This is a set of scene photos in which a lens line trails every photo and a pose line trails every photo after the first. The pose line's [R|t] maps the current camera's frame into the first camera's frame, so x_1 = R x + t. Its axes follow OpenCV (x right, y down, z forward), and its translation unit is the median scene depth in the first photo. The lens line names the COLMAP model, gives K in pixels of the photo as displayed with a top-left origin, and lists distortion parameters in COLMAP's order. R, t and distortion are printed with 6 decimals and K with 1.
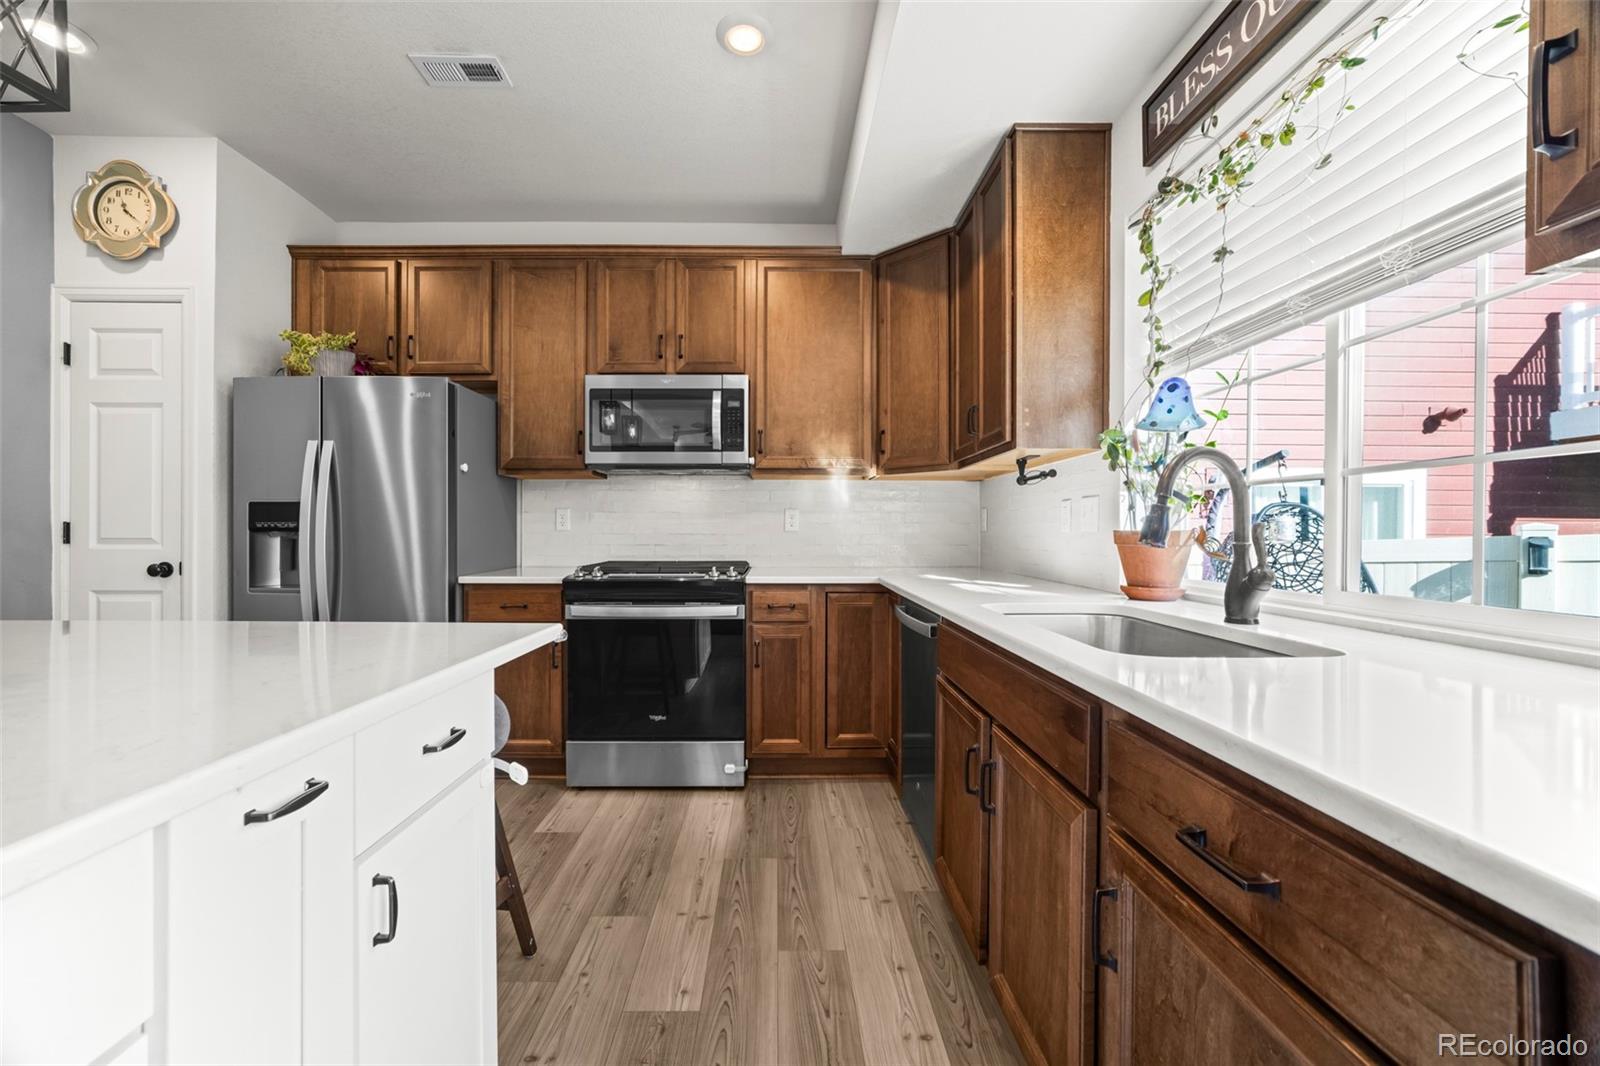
lens RADIAL K [[613.7, 0, 786.6], [0, 613.7, 528.4], [0, 0, 1]] dist [-0.017020, 0.005647]
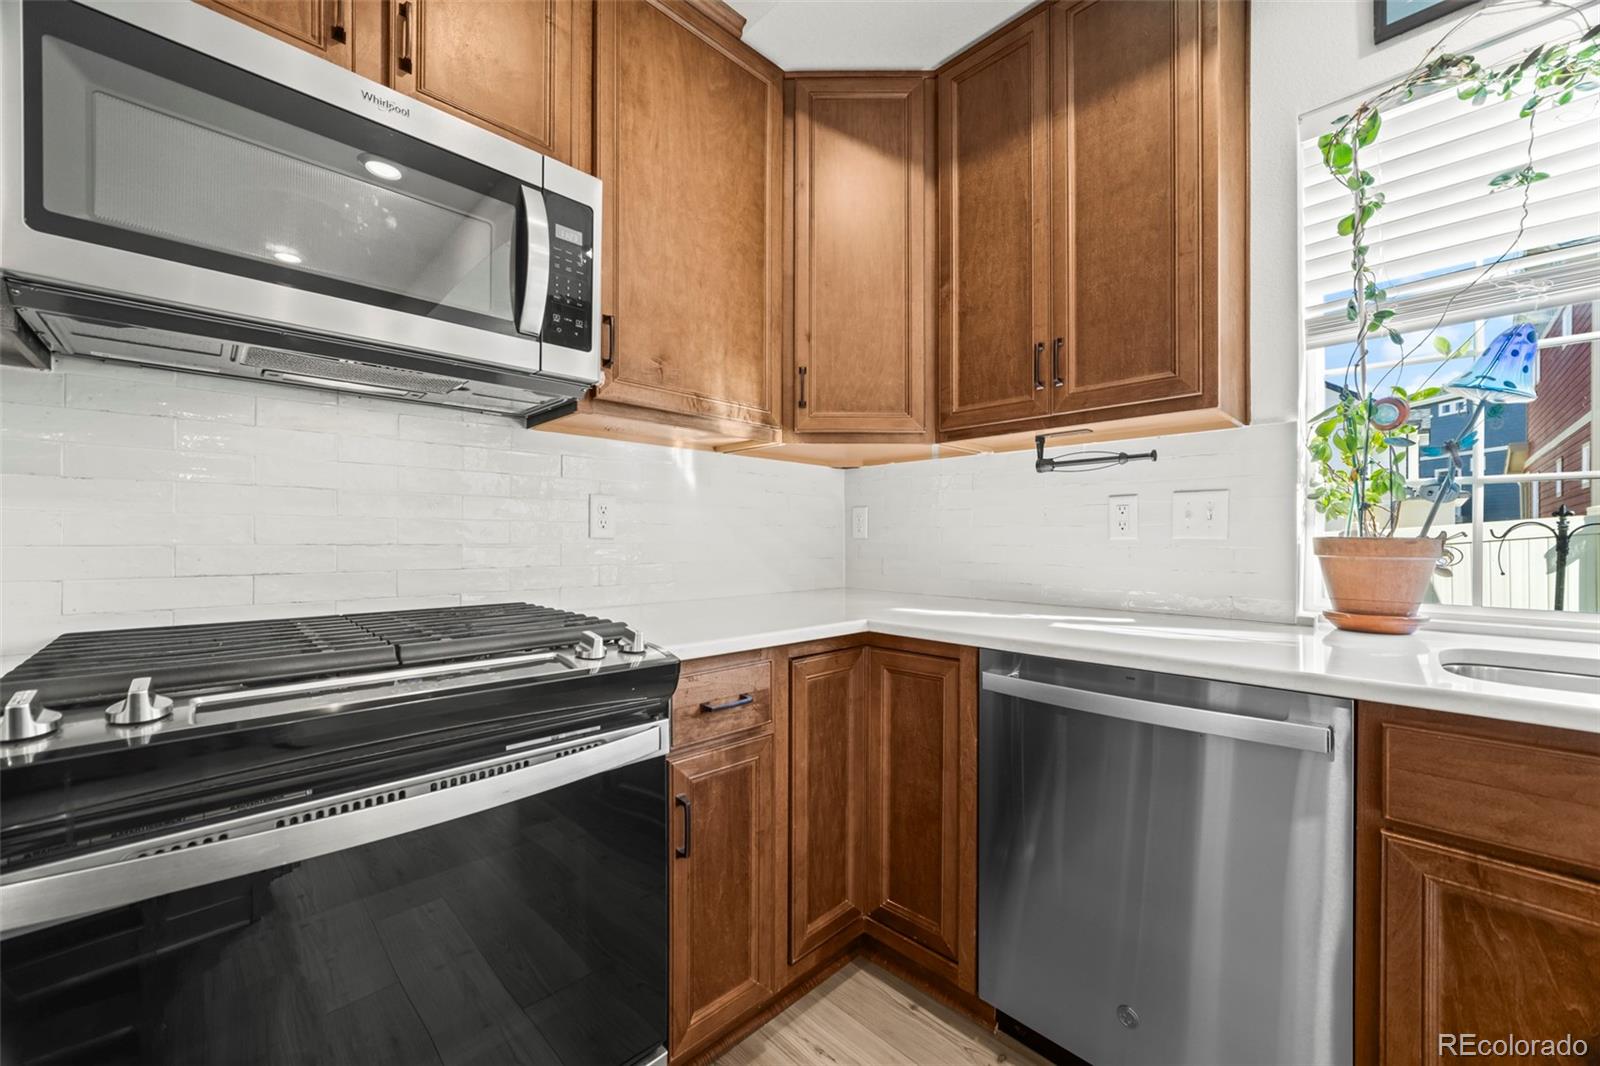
lens RADIAL K [[613.7, 0, 800.0], [0, 613.7, 536.6], [0, 0, 1]] dist [-0.017020, 0.005647]
pose [[0.723212, 0.002228, 0.690623, -0.278003], [-0.002175, 0.999997, -0.000949, 0.004173], [-0.690623, -0.000816, 0.723214, 0.628738]]
